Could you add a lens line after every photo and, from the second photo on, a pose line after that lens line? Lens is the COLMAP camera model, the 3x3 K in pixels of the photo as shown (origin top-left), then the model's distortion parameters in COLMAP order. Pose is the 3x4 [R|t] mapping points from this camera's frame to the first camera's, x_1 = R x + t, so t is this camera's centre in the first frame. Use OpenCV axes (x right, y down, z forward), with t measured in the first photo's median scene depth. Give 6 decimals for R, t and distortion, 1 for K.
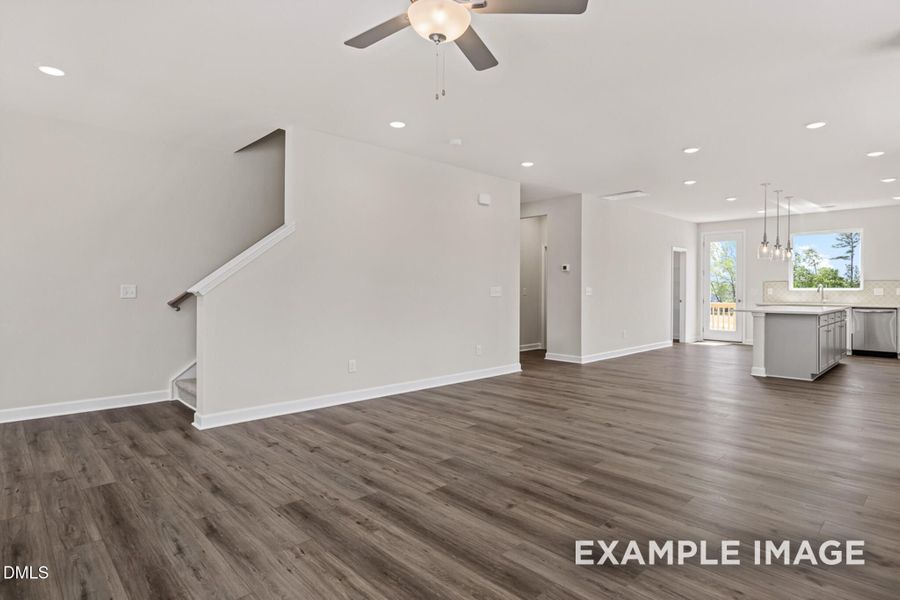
lens RADIAL K [[475.7, 0, 456.0], [0, 475.7, 288.7], [0, 0, 1]] dist [-0.006762, -0.002238]
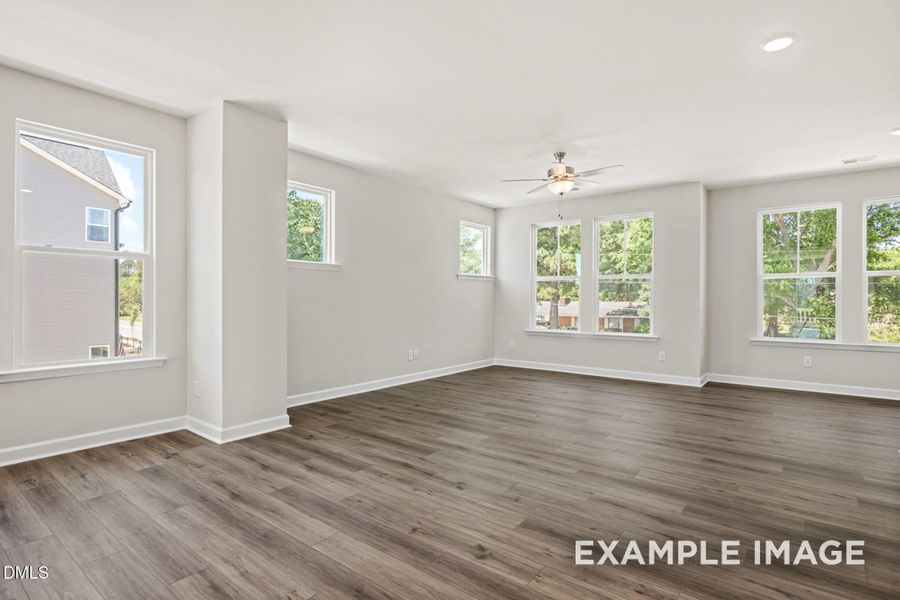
lens RADIAL K [[467.0, 0, 453.0], [0, 467.0, 299.6], [0, 0, 1]] dist [0.001880, -0.000353]
pose [[-0.989276, -0.011915, -0.145571, 0.422551], [-0.011474, 0.999927, -0.003873, 0.011544], [0.145606, -0.002162, -0.989340, 1.634008]]
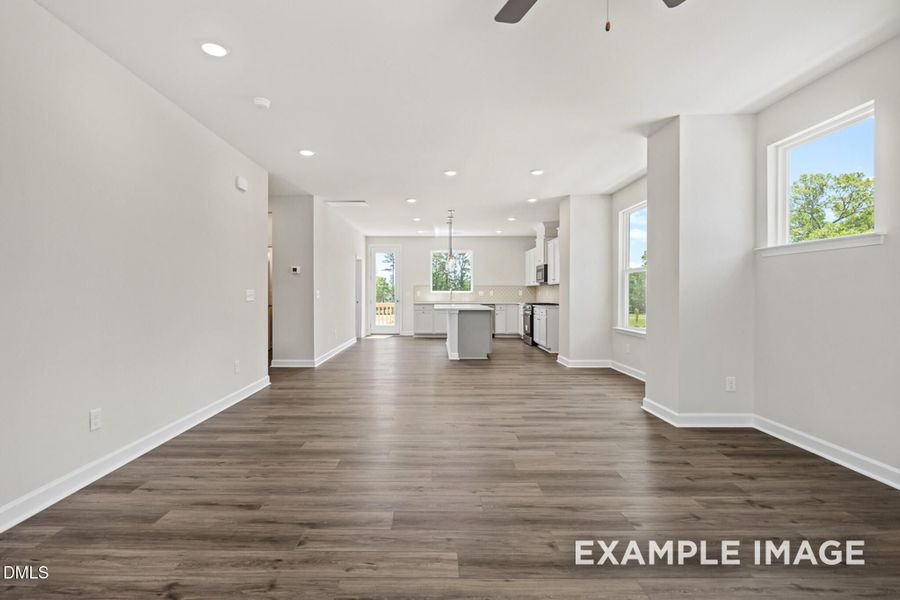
lens RADIAL K [[424.4, 0, 430.8], [0, 424.4, 291.8], [0, 0, 1]] dist [-0.008916, -0.000844]
pose [[0.704104, -0.000705, 0.710097, -0.347981], [-0.000200, 0.999999, 0.001191, -0.000454], [-0.710097, -0.000981, 0.704103, 0.372578]]
